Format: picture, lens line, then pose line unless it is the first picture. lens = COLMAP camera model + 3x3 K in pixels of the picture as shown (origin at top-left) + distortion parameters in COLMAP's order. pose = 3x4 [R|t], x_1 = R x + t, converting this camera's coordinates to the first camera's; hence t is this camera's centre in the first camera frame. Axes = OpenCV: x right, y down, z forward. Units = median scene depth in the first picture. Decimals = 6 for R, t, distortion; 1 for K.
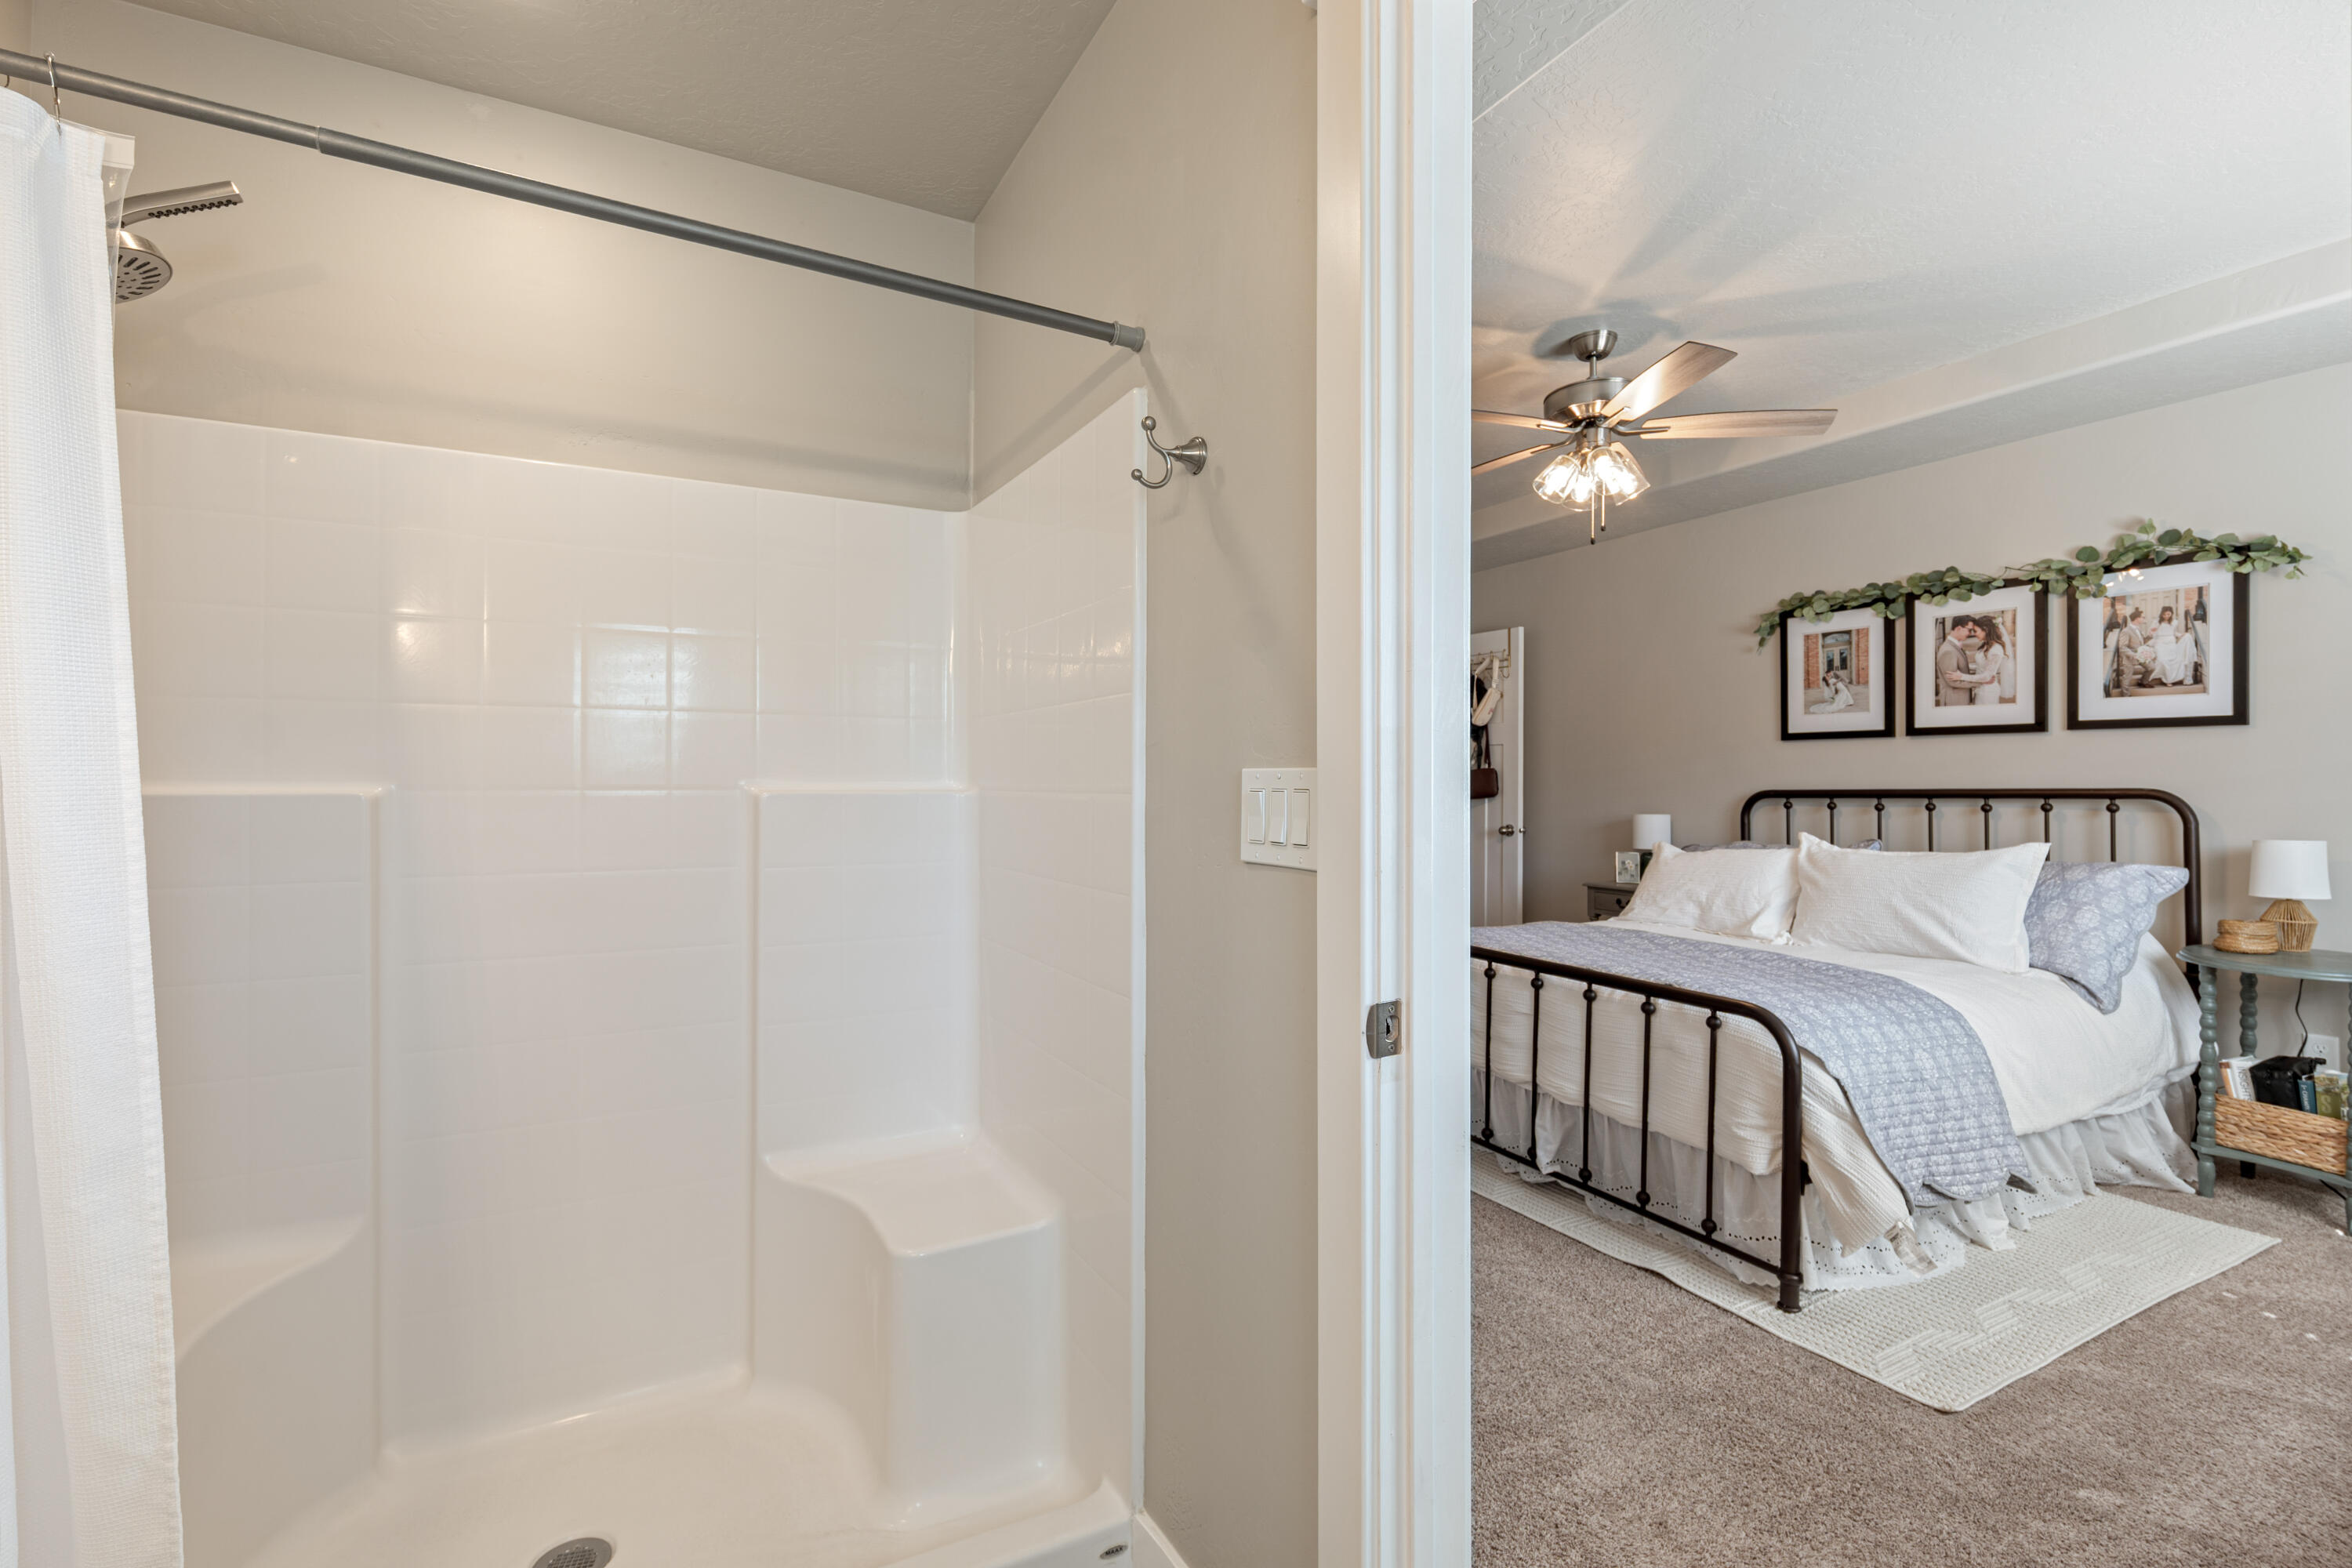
lens RADIAL K [[1014.5, 0, 1175.0], [0, 1014.5, 787.2], [0, 0, 1]] dist [-0.004928, 0.000010]
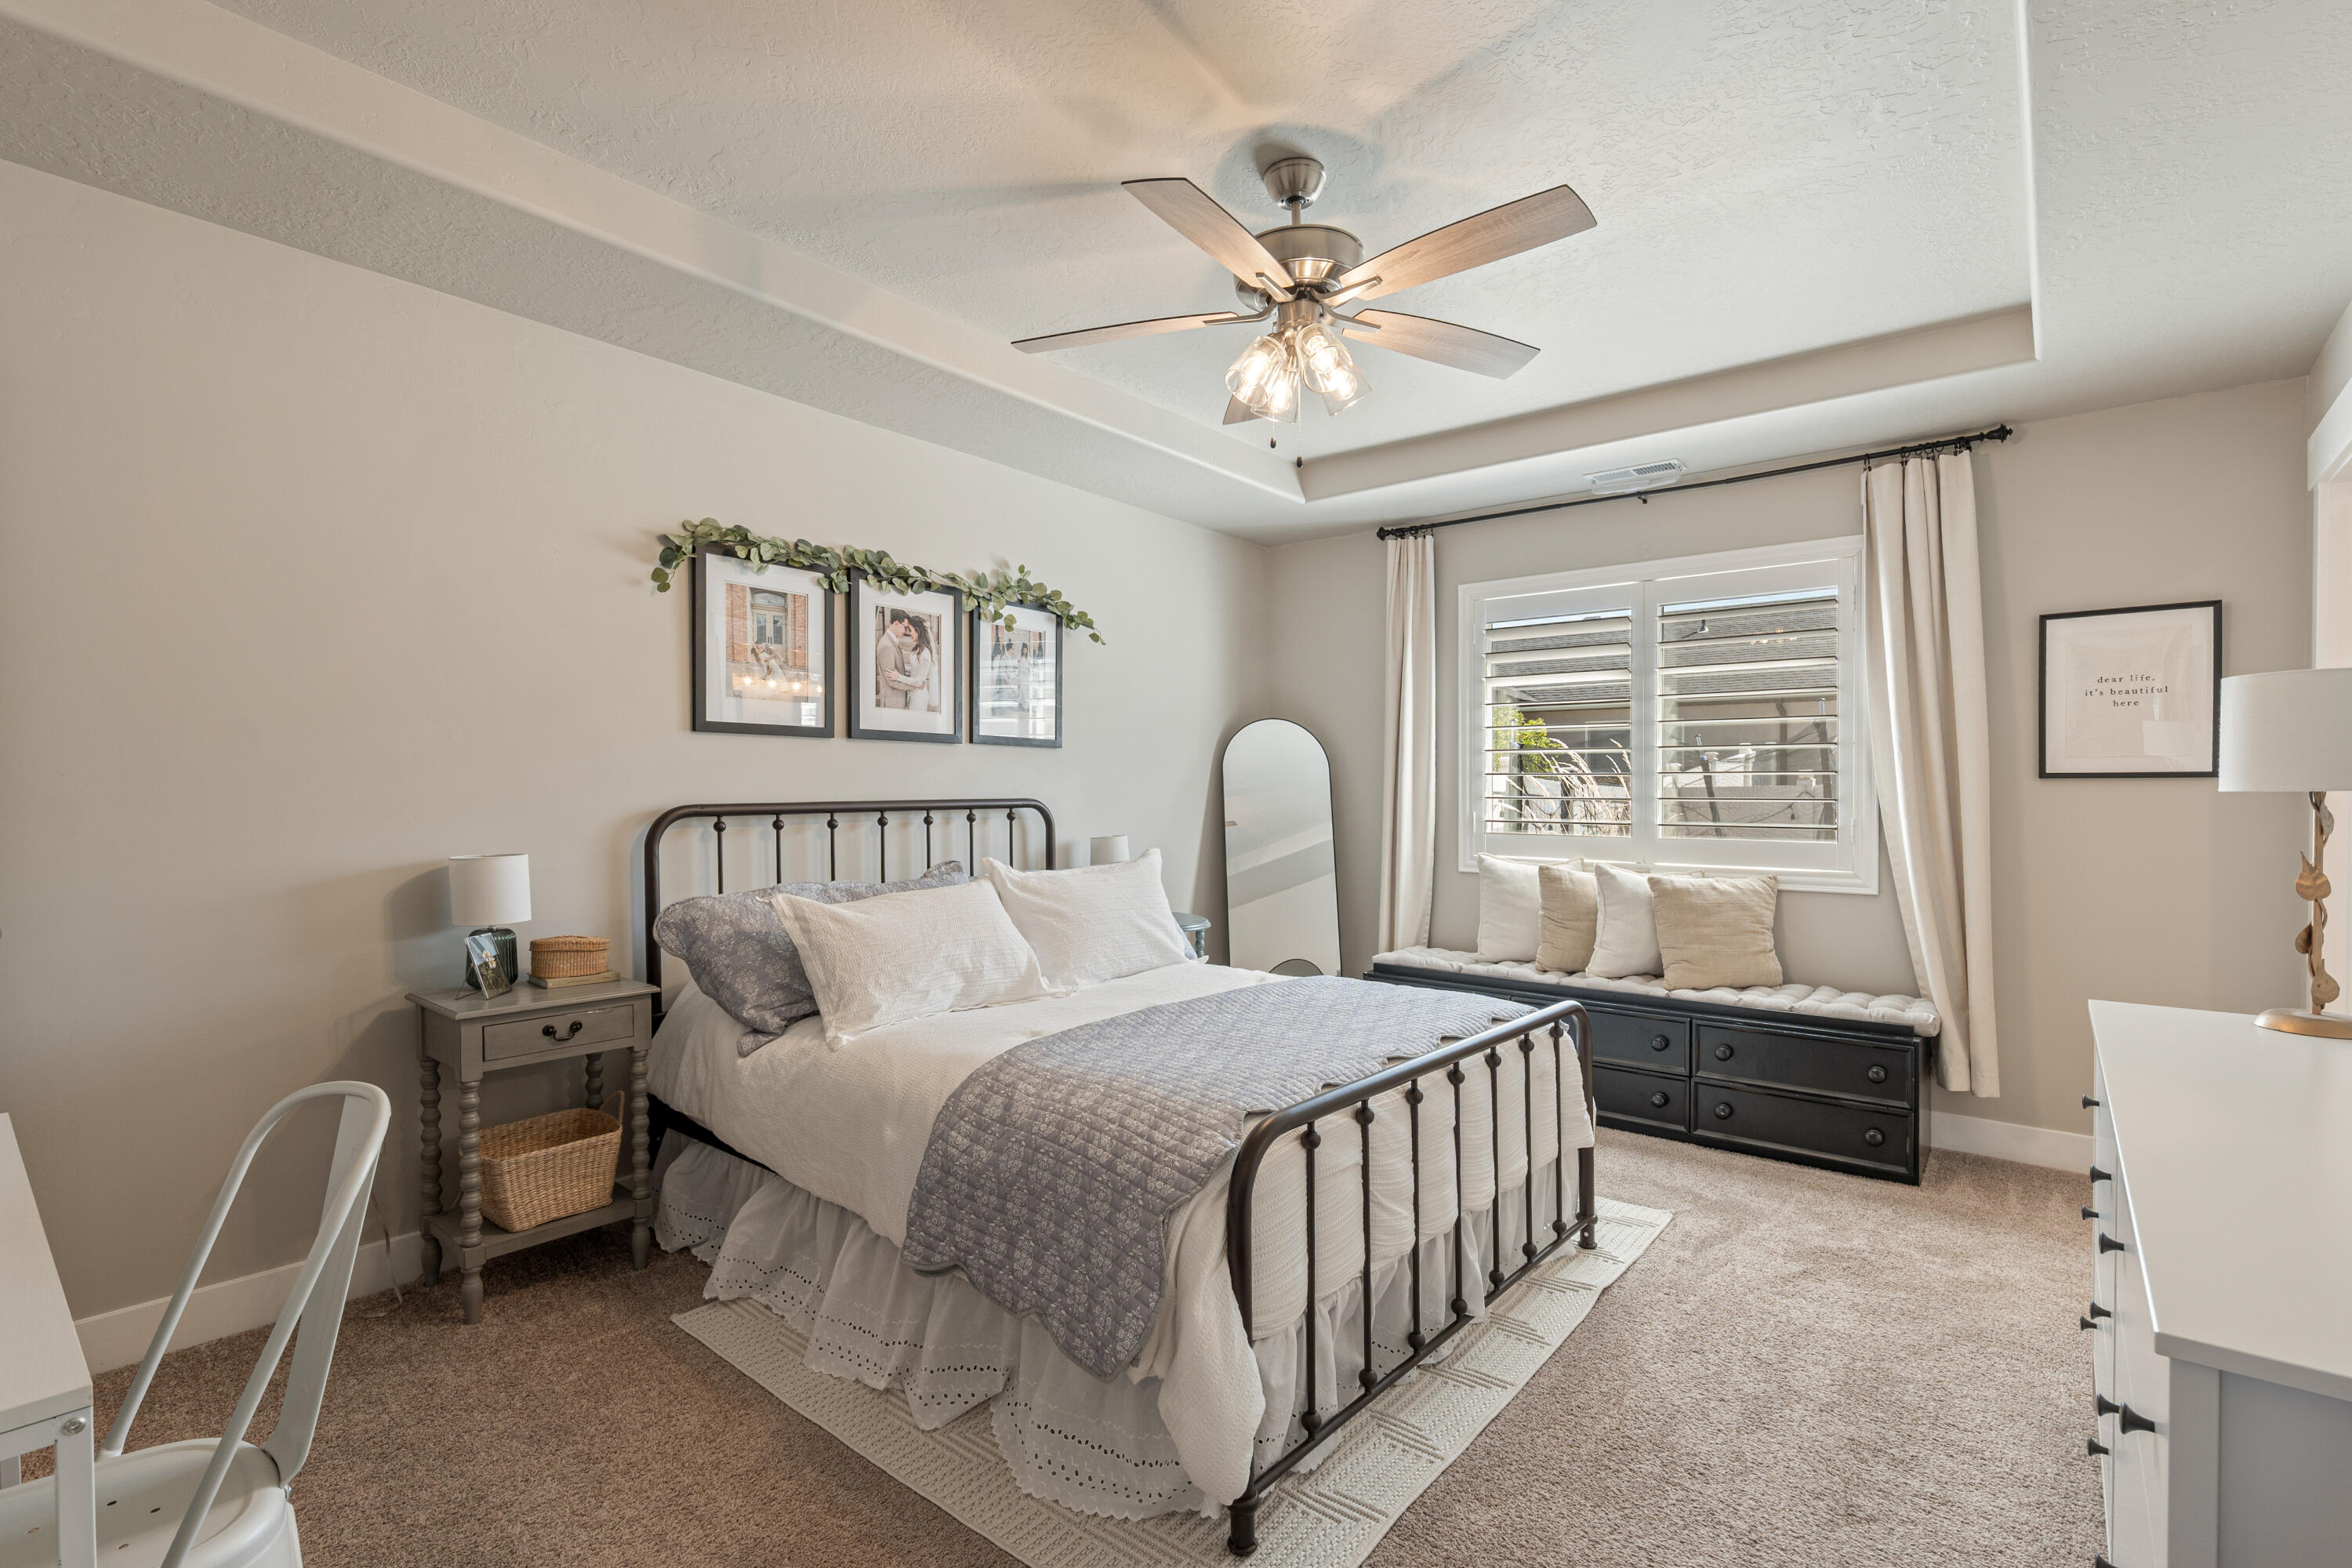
lens RADIAL K [[1014.5, 0, 1186.7], [0, 1014.5, 795.2], [0, 0, 1]] dist [-0.004928, 0.000010]
pose [[-0.348846, -0.007414, 0.937151, -0.169100], [0.001328, 0.999964, 0.008405, -0.010745], [-0.937179, 0.004177, -0.348824, 1.095224]]
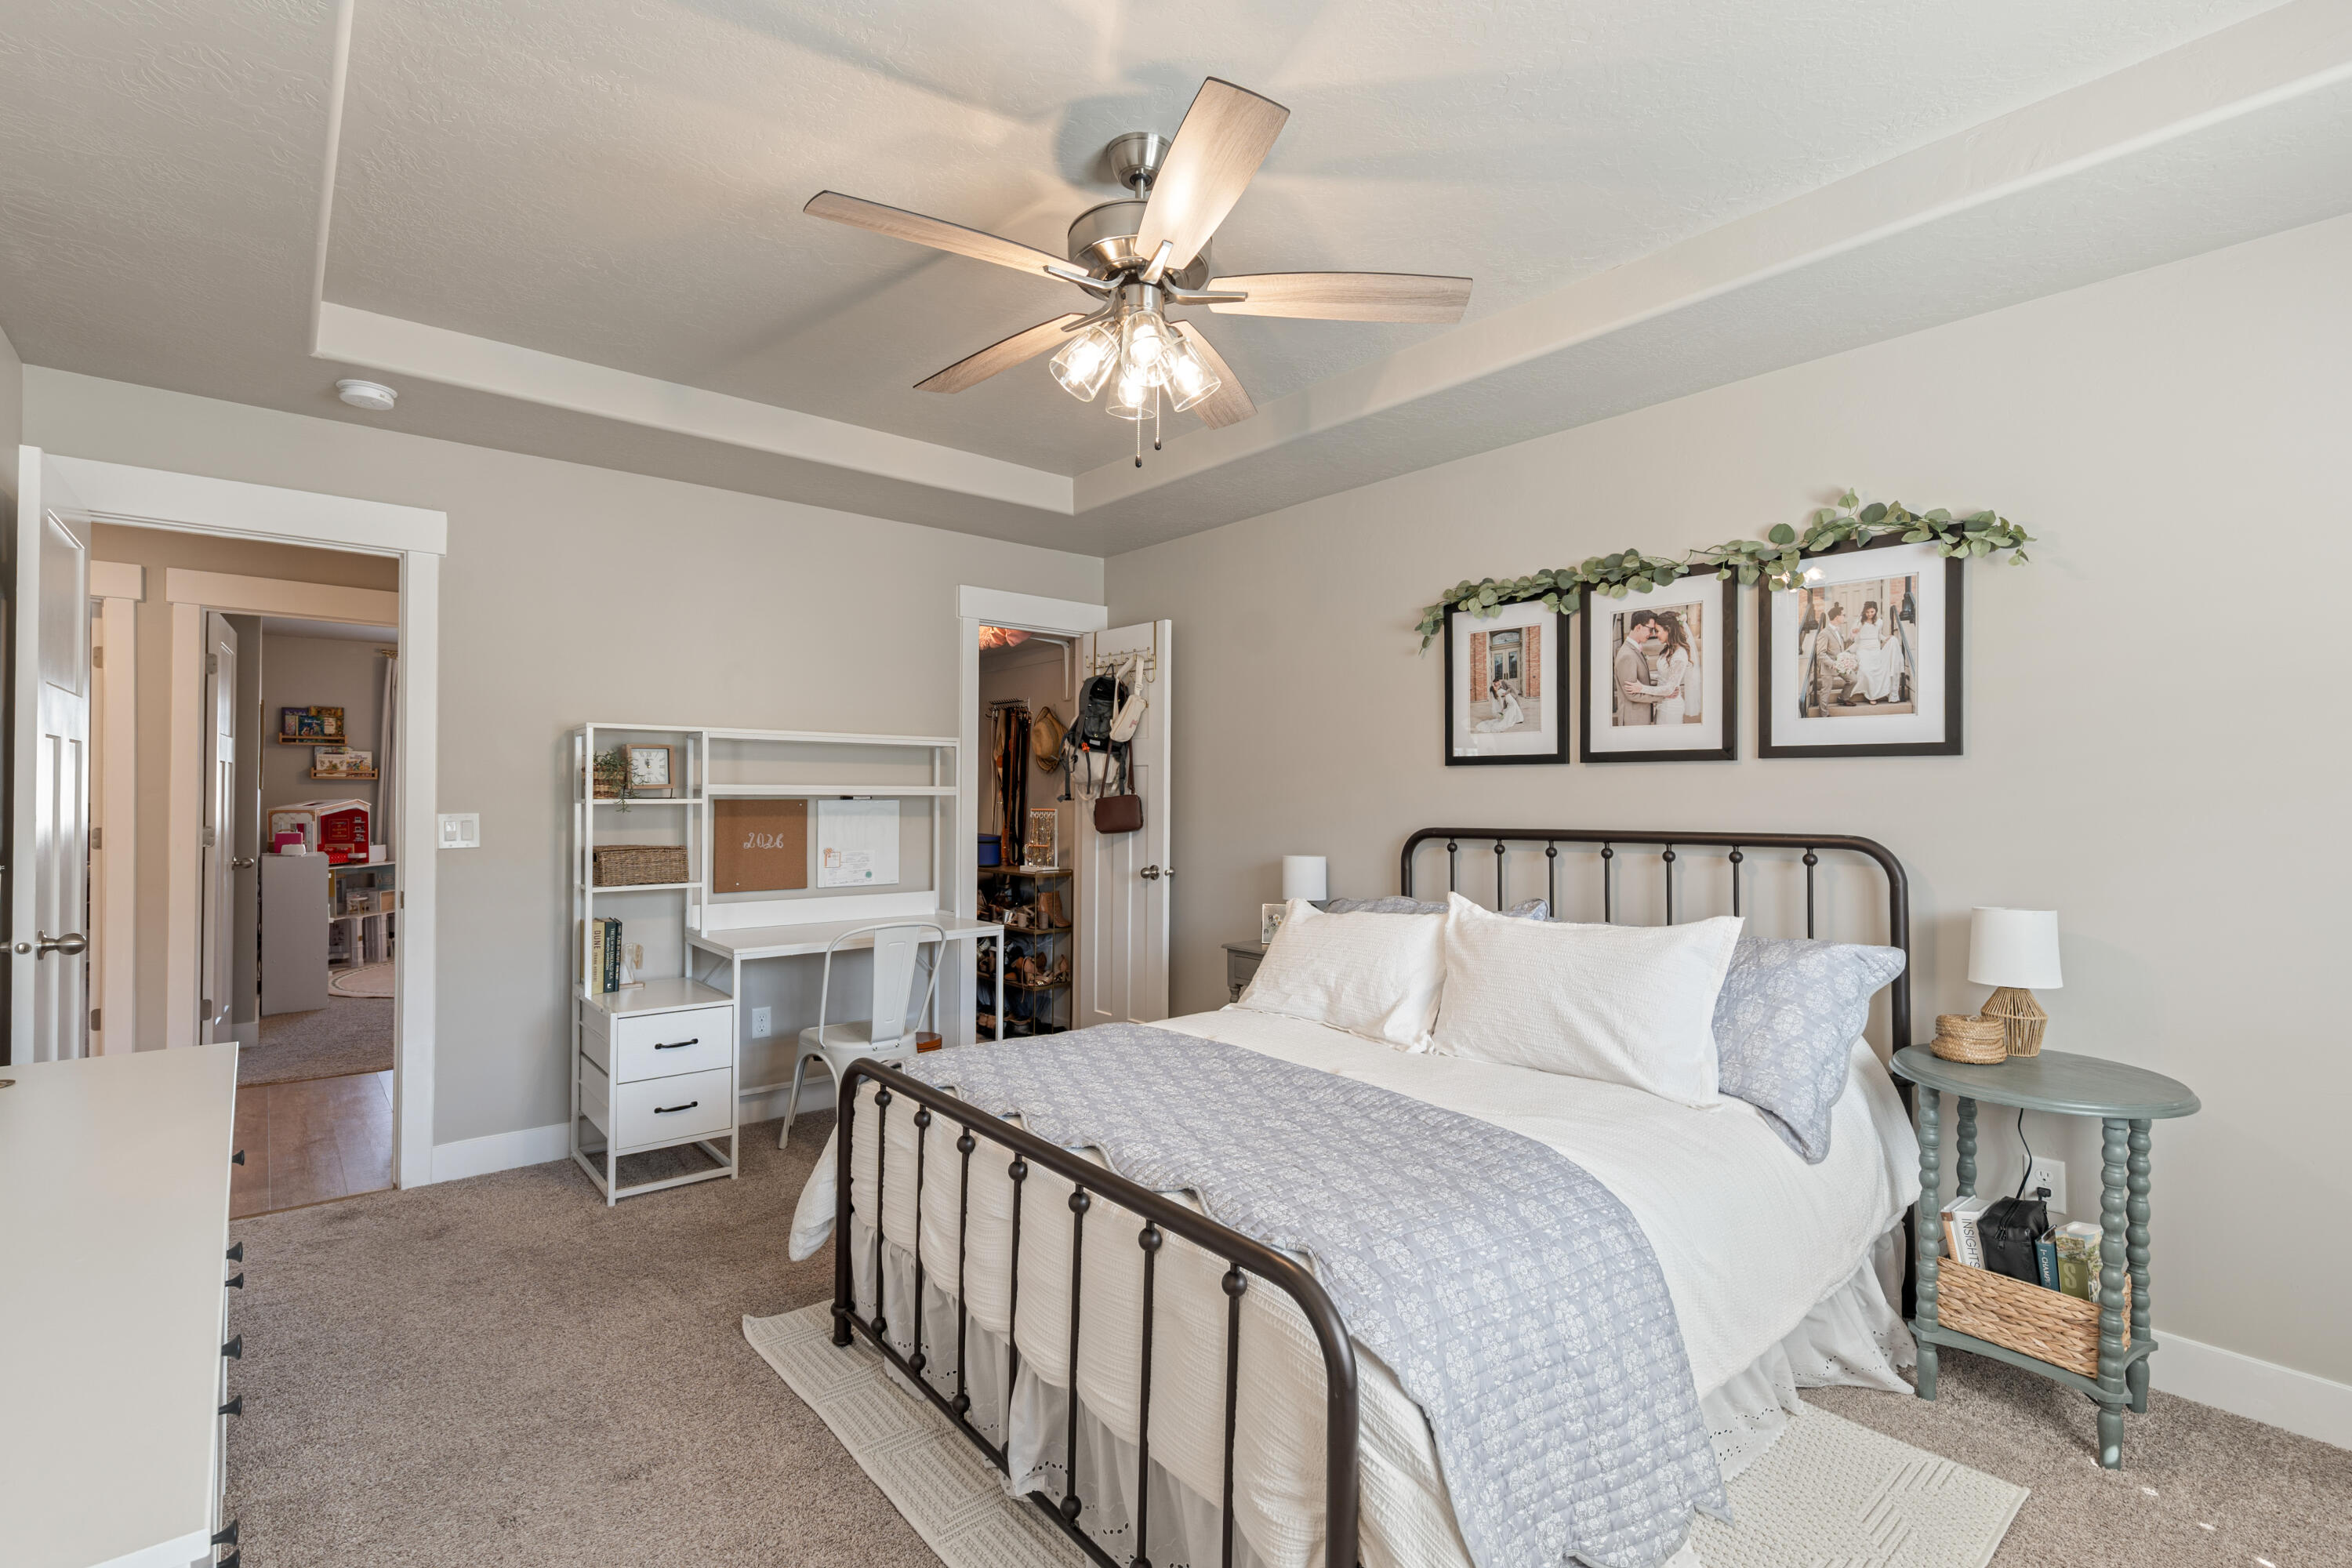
lens RADIAL K [[1014.5, 0, 1180.0], [0, 1014.5, 800.2], [0, 0, 1]] dist [-0.004928, 0.000010]
pose [[0.975630, 0.000722, 0.219419, 0.258591], [-0.000913, 0.999999, 0.000769, -0.023038], [-0.219418, -0.000950, 0.975630, 0.314761]]
